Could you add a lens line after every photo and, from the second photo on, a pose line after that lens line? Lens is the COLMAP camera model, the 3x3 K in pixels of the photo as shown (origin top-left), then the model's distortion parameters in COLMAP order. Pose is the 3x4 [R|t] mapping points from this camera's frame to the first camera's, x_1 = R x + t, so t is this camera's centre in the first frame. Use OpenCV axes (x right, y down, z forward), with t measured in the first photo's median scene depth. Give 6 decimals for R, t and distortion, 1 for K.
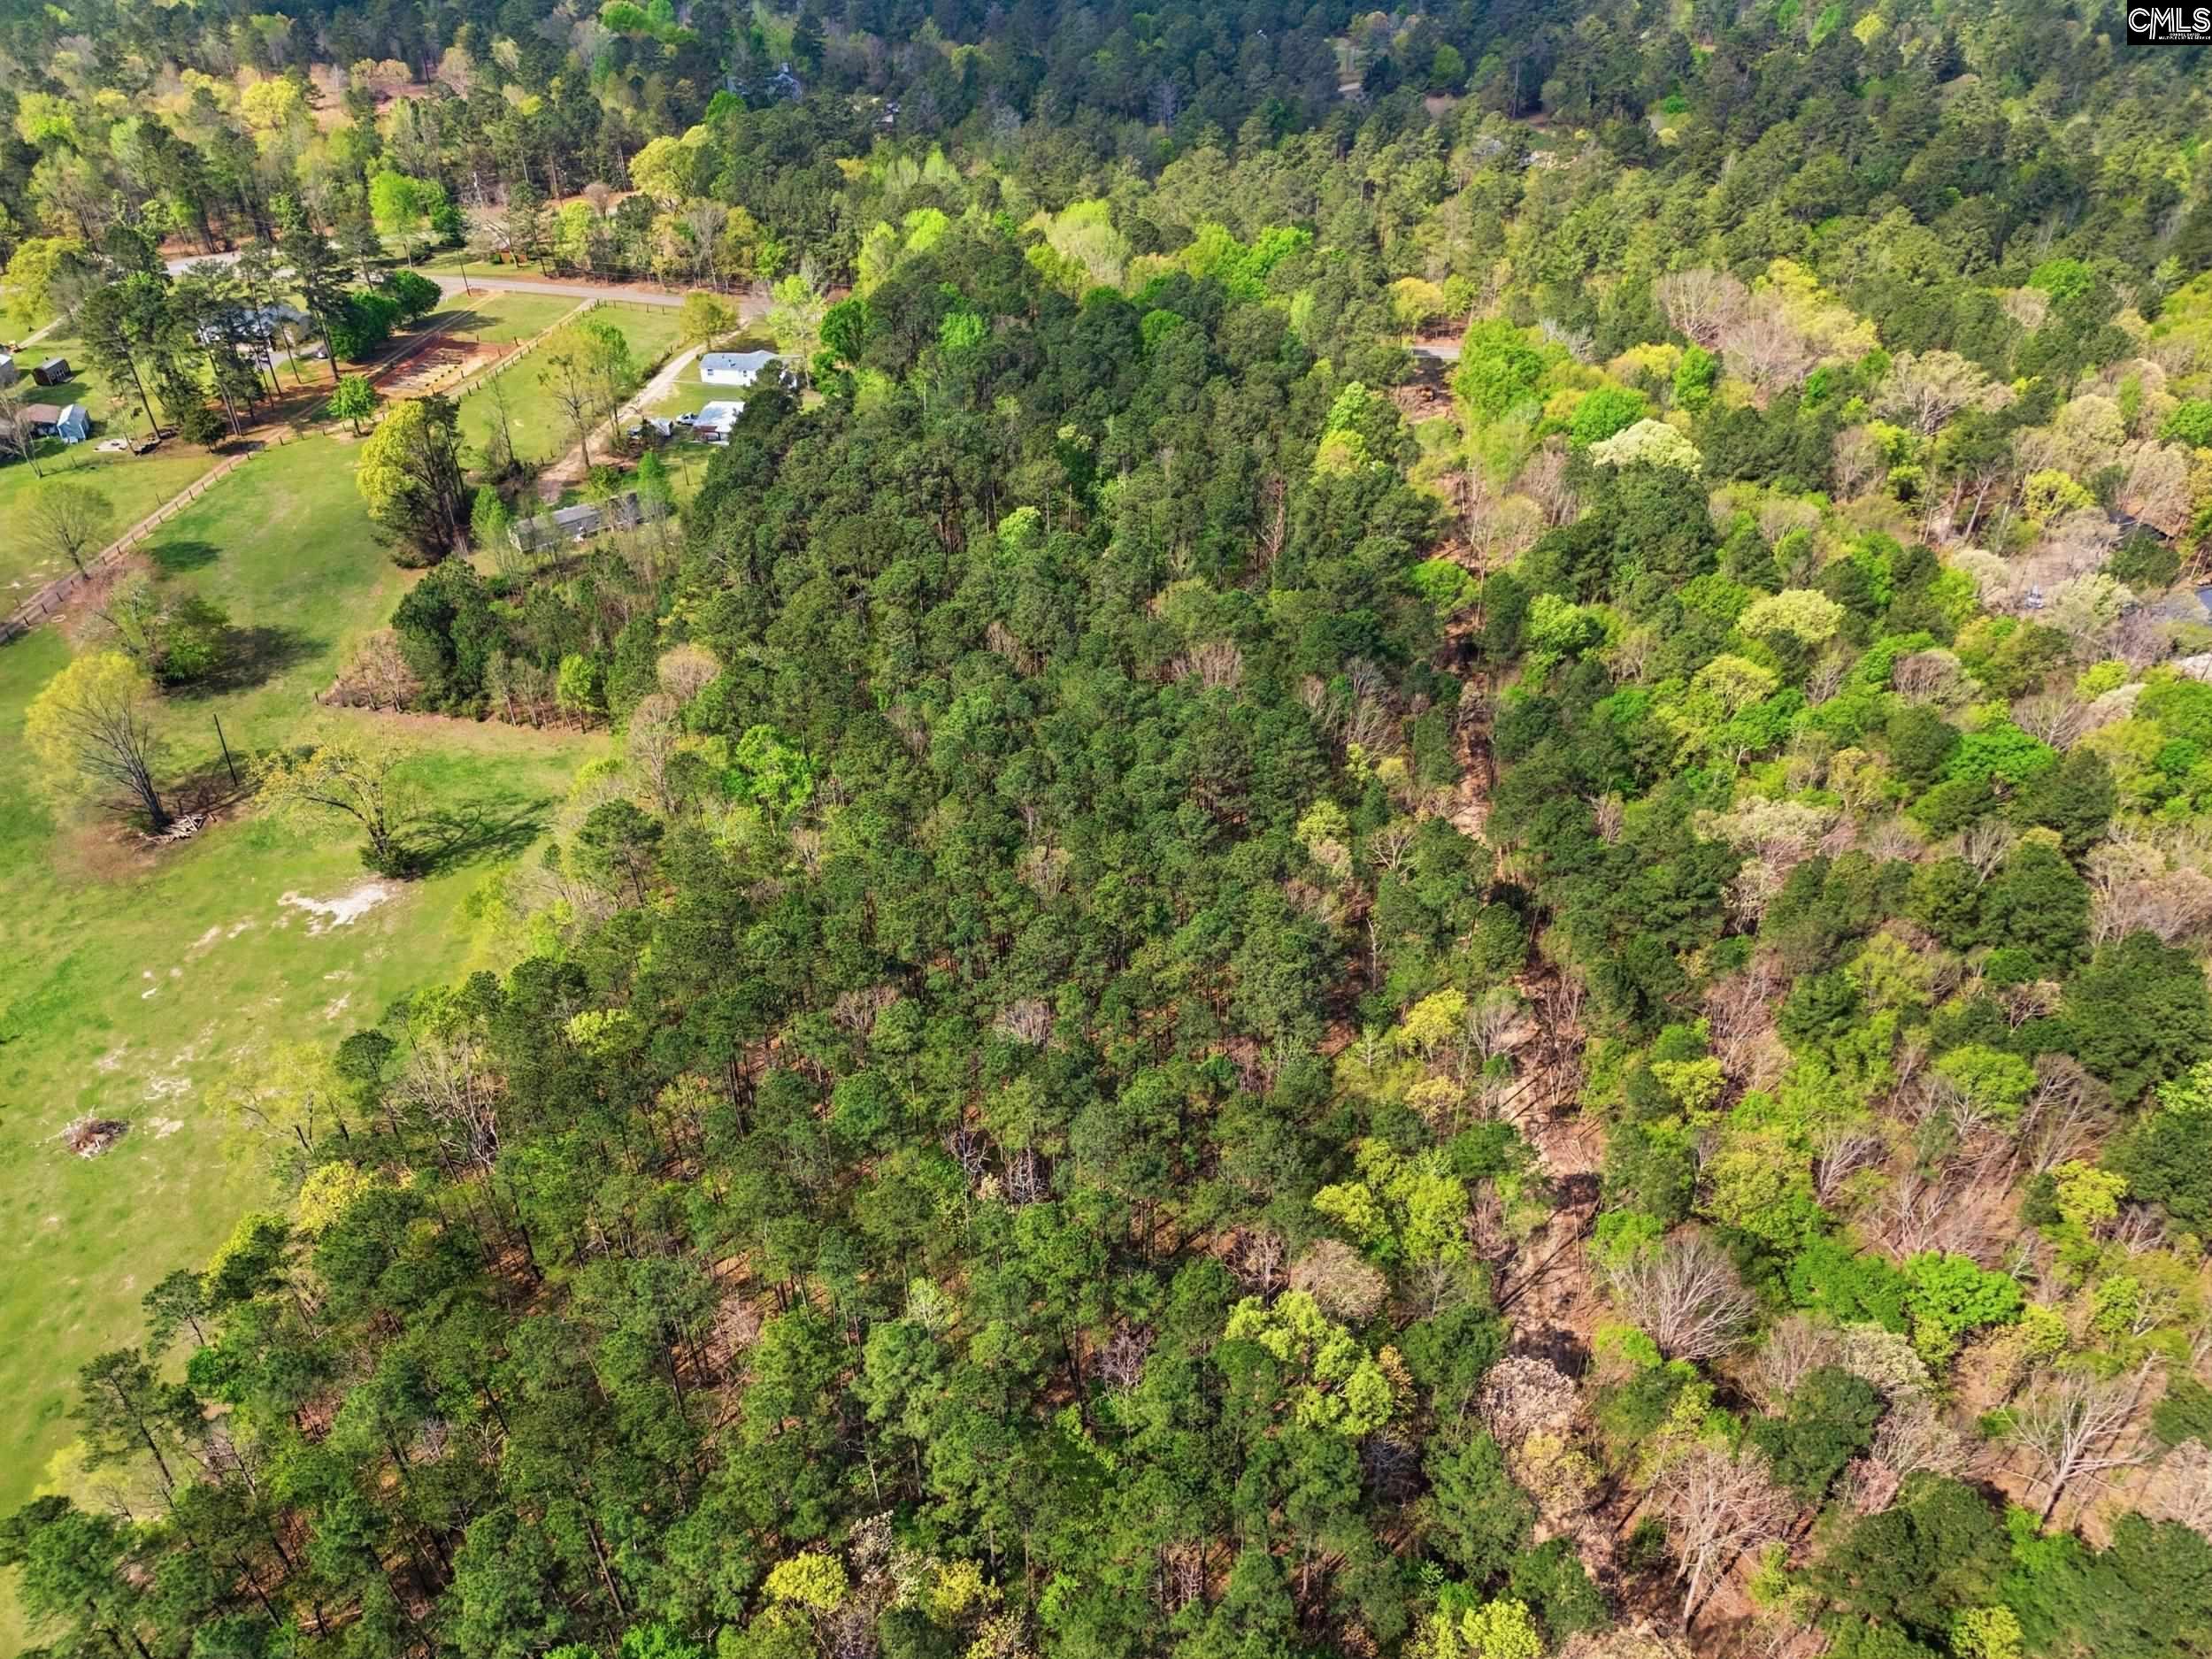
lens RADIAL K [[1609.1, 0, 1106.0], [0, 1609.1, 829.5], [0, 0, 1]] dist [0.064528, -0.057227]
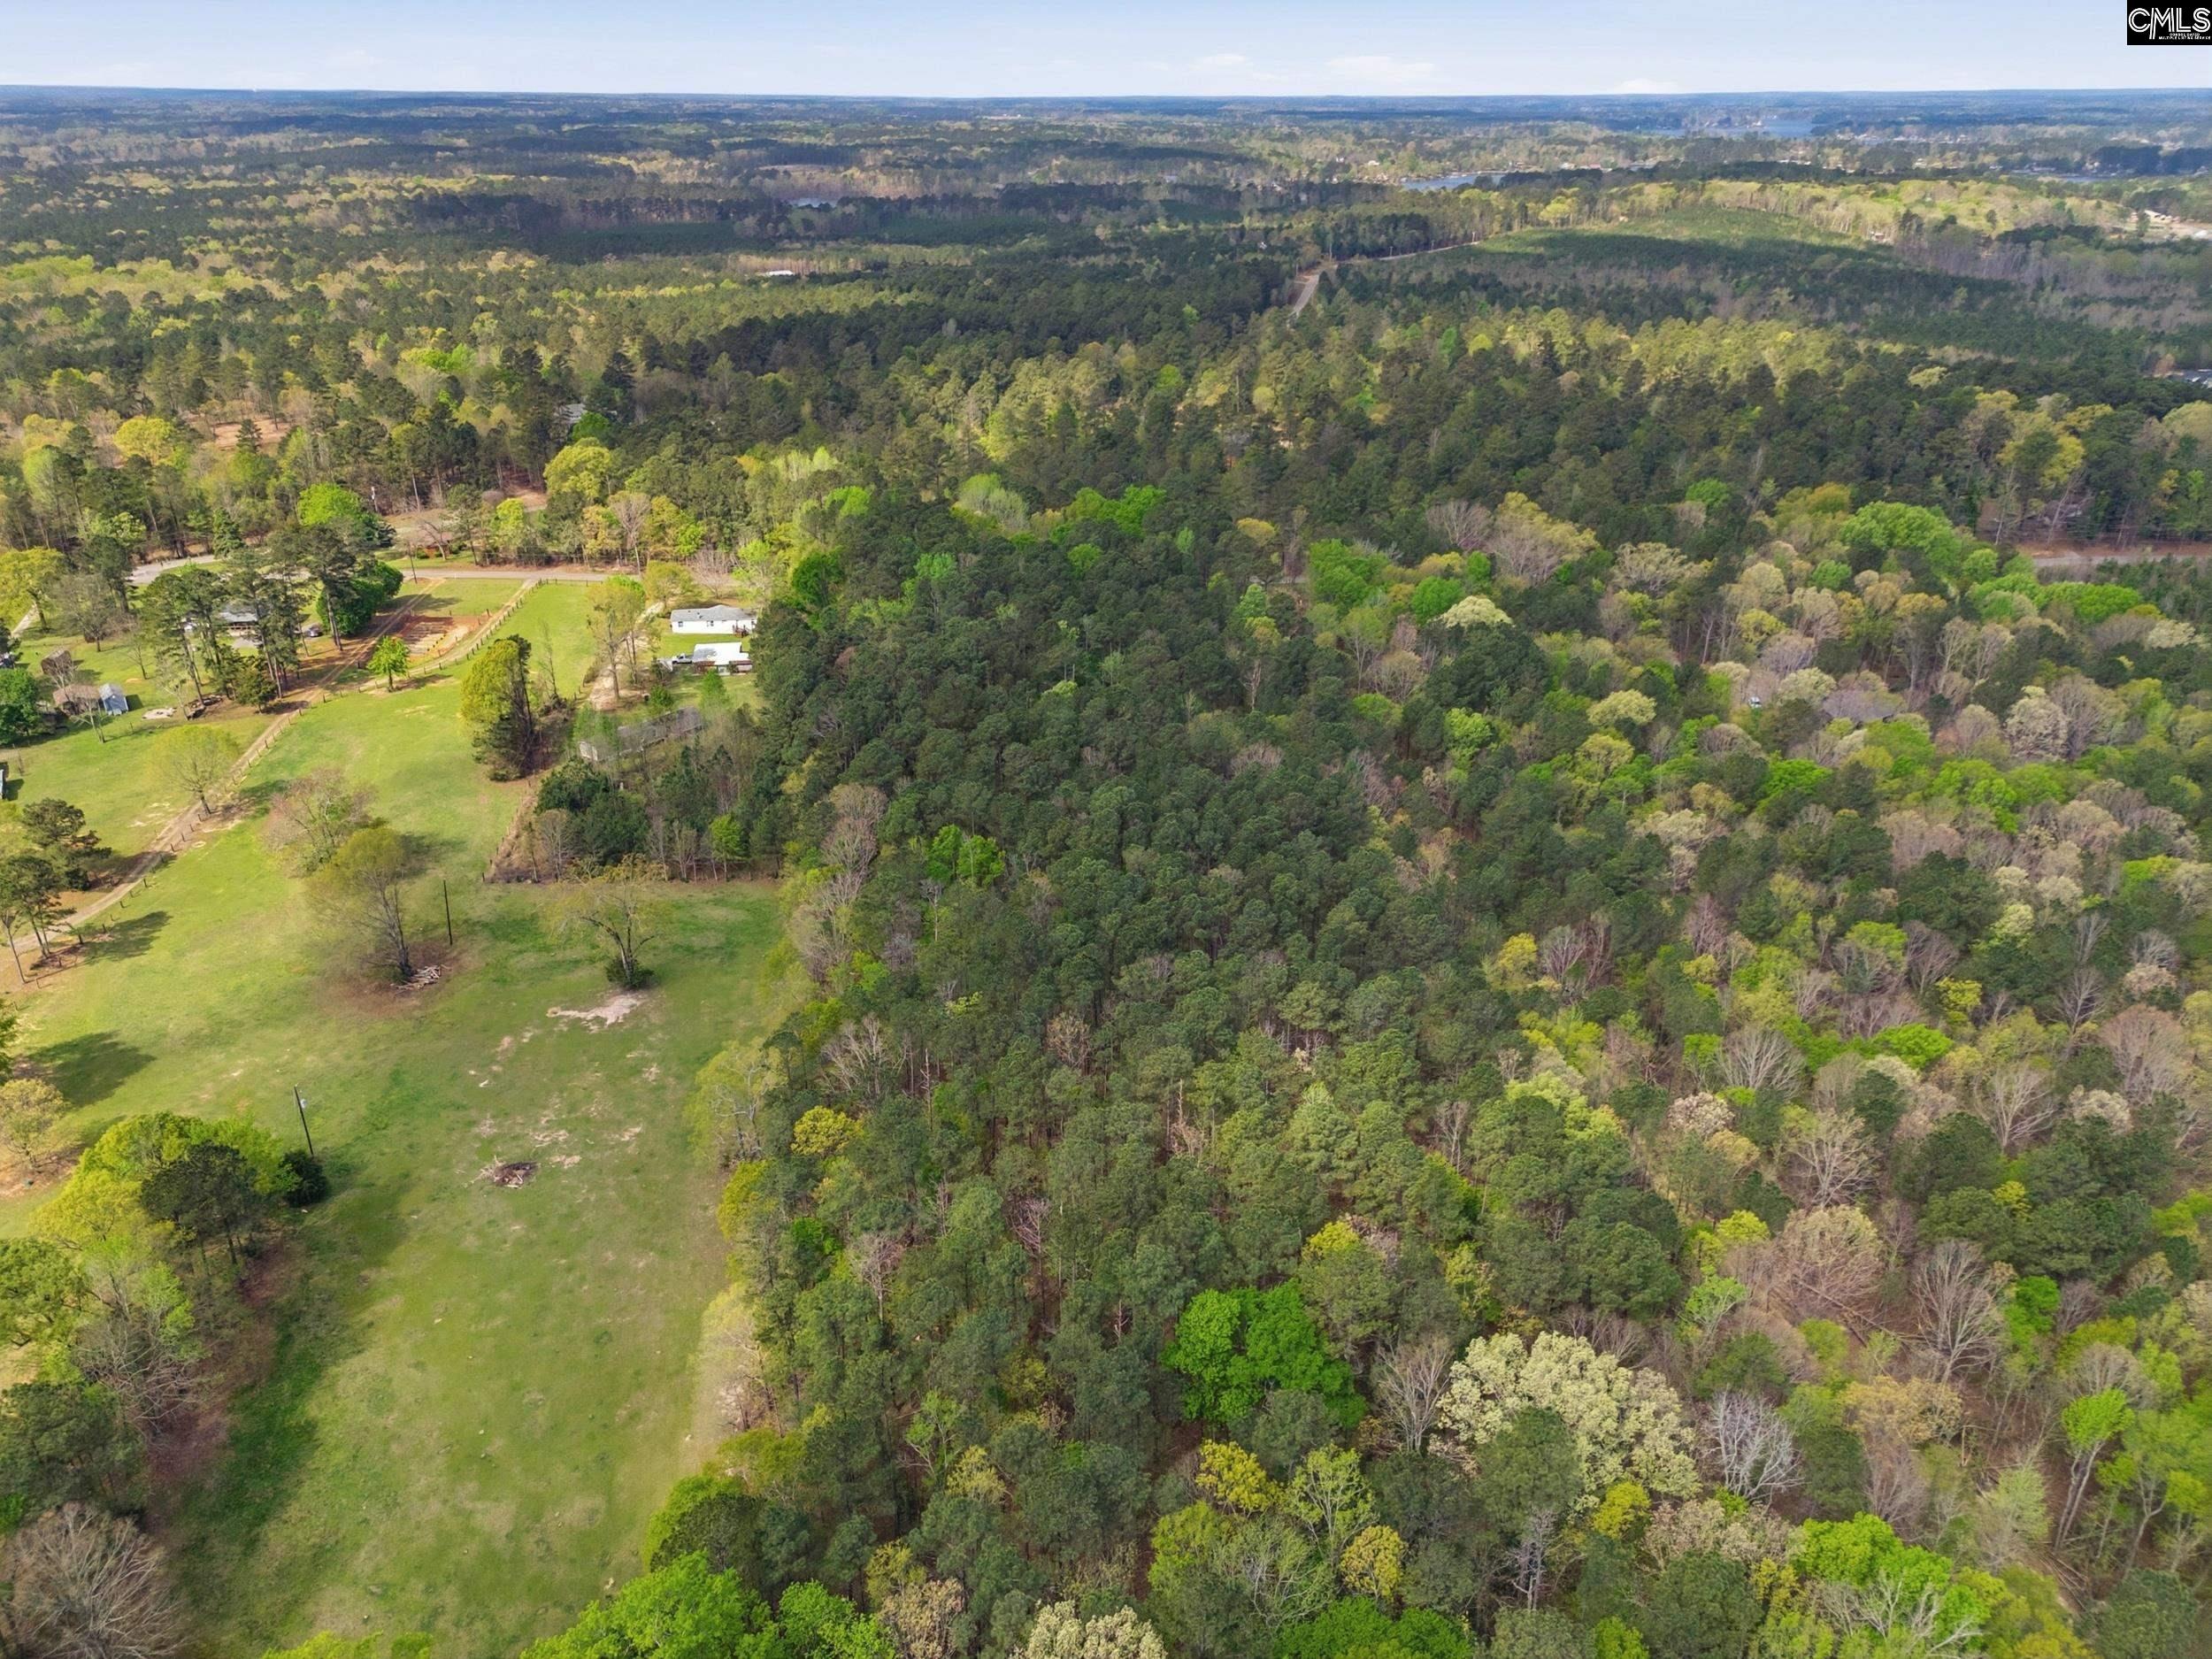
lens RADIAL K [[1609.1, 0, 1106.0], [0, 1609.1, 829.5], [0, 0, 1]] dist [0.064528, -0.057227]
pose [[0.972711, -0.090011, 0.213849, -0.244035], [0.127843, 0.977074, -0.170245, 0.114957], [-0.193623, 0.192938, 0.961917, -0.170965]]
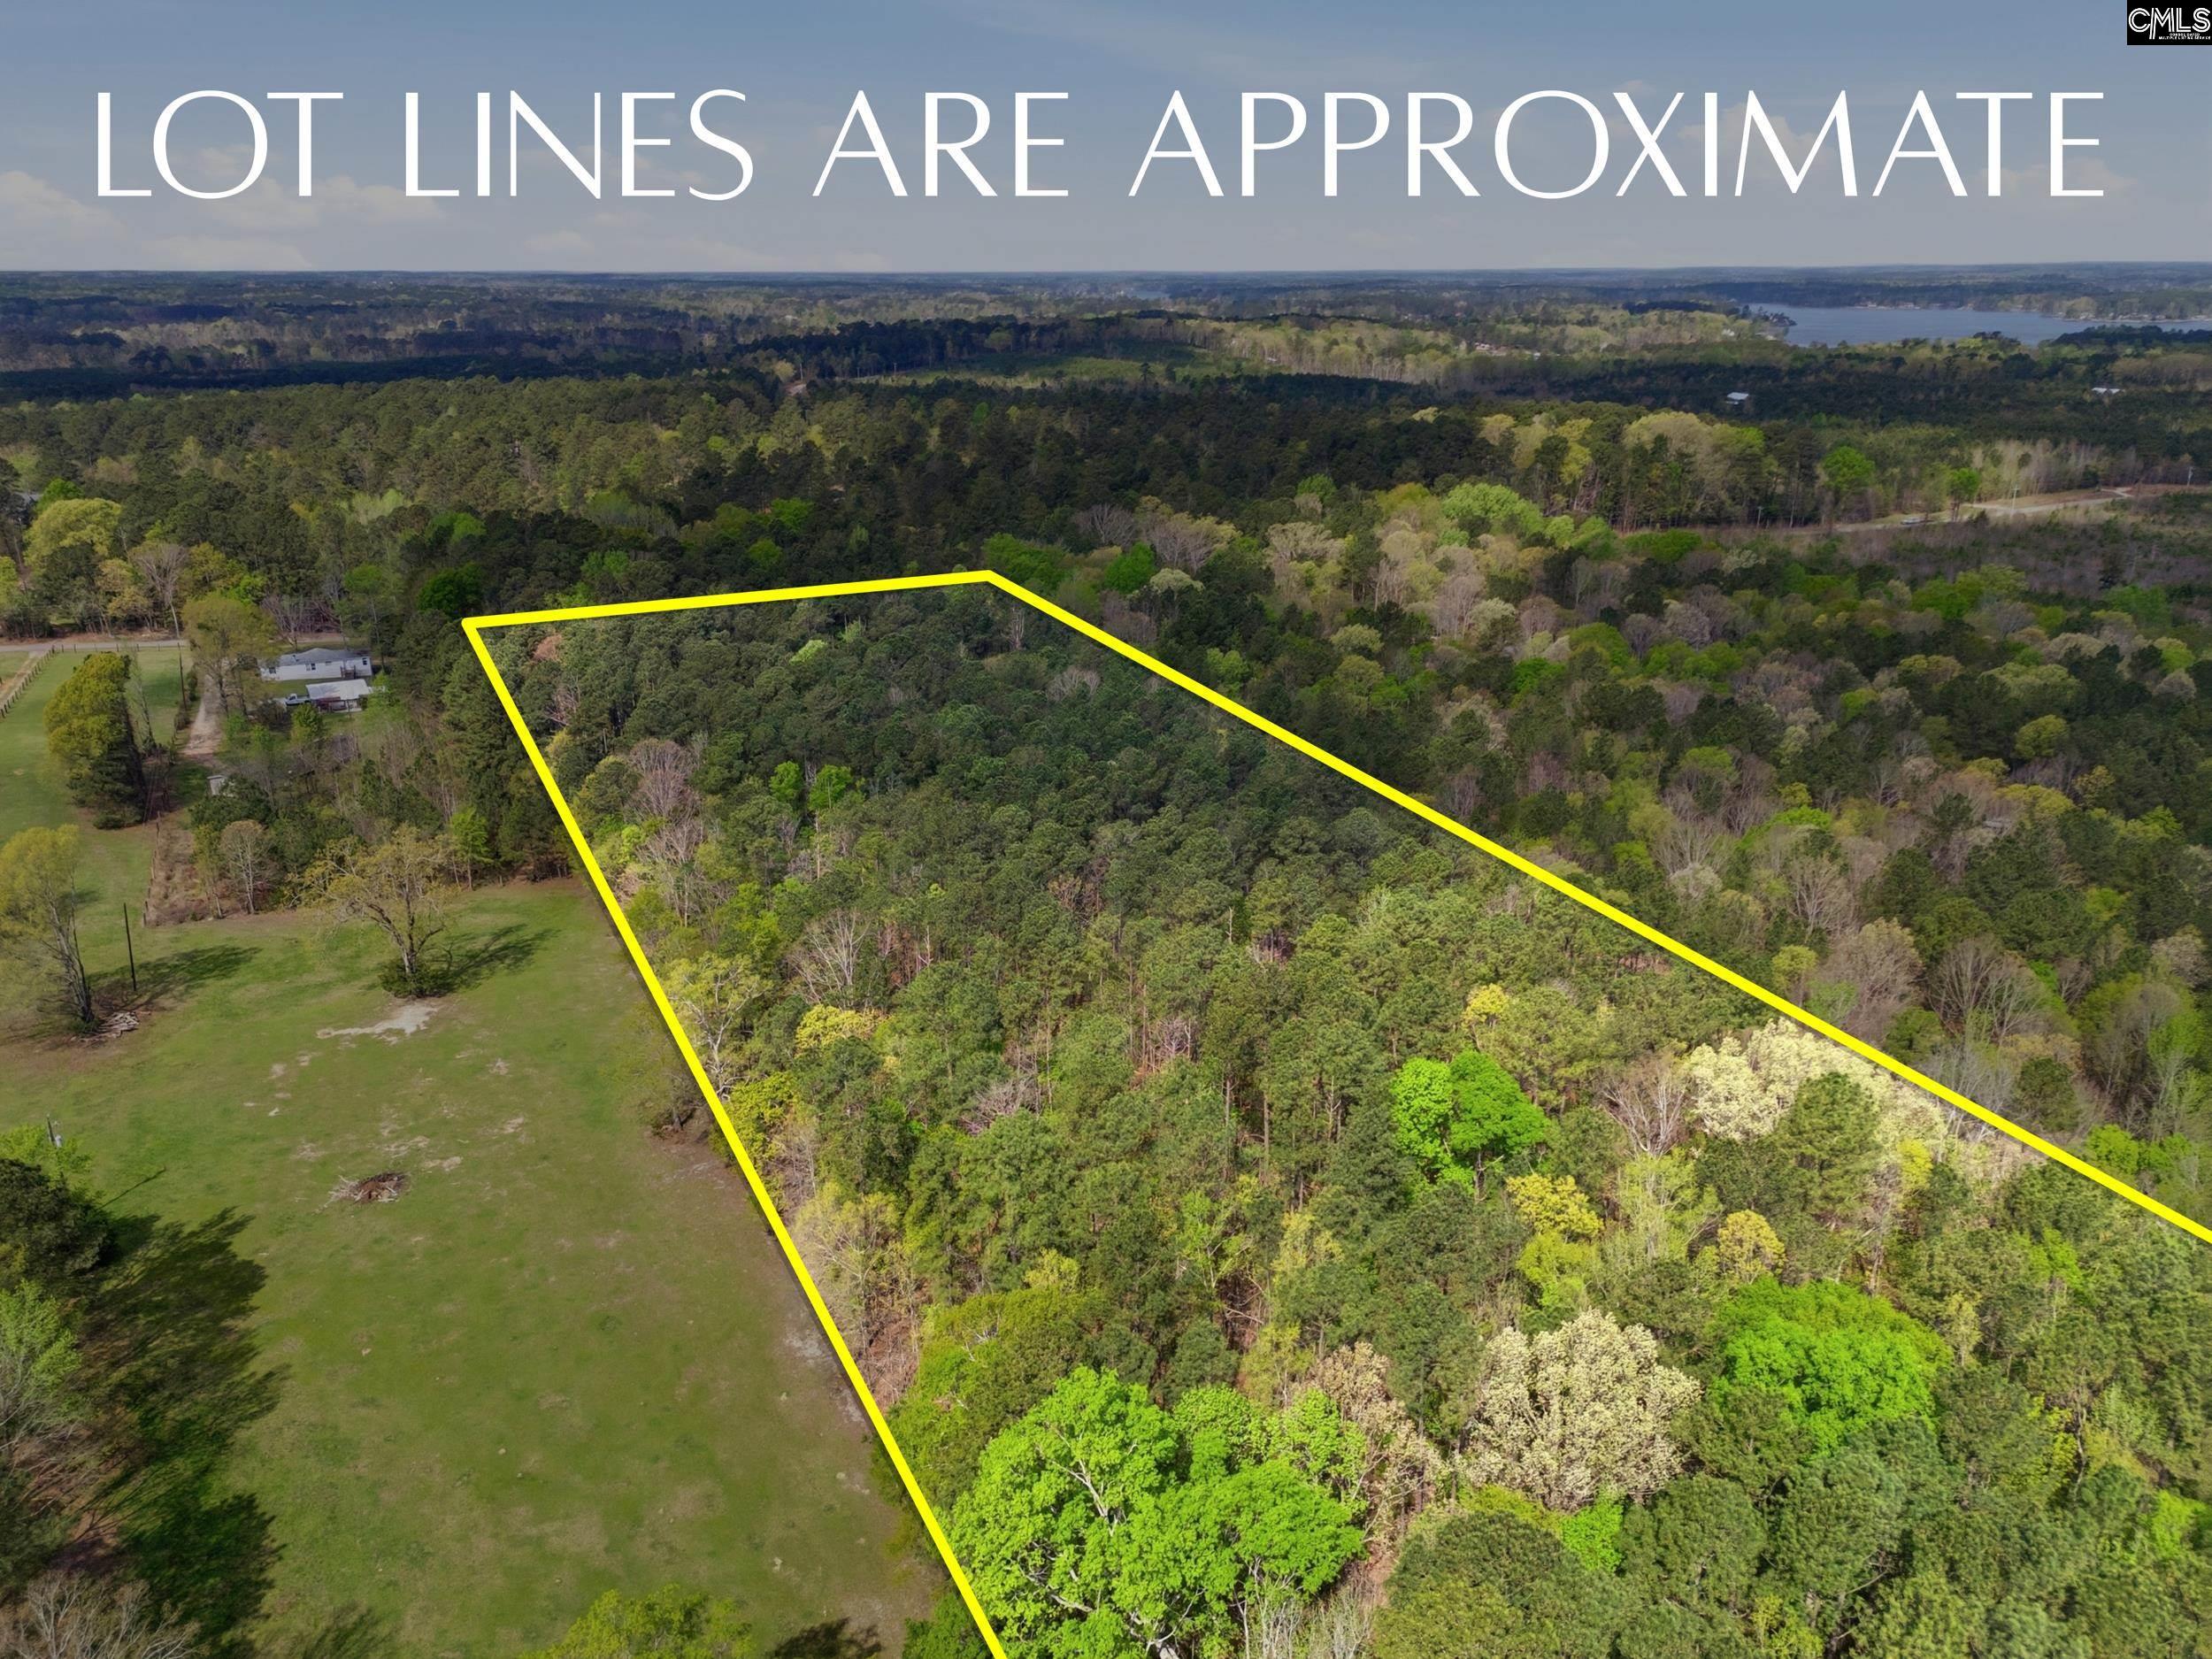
lens RADIAL K [[1609.1, 0, 1106.0], [0, 1609.1, 829.5], [0, 0, 1]] dist [0.064528, -0.057227]
pose [[0.833405, -0.172030, 0.525206, -0.417478], [0.311227, 0.931396, -0.188783, 0.173880], [-0.456699, 0.320791, 0.829771, -0.015764]]
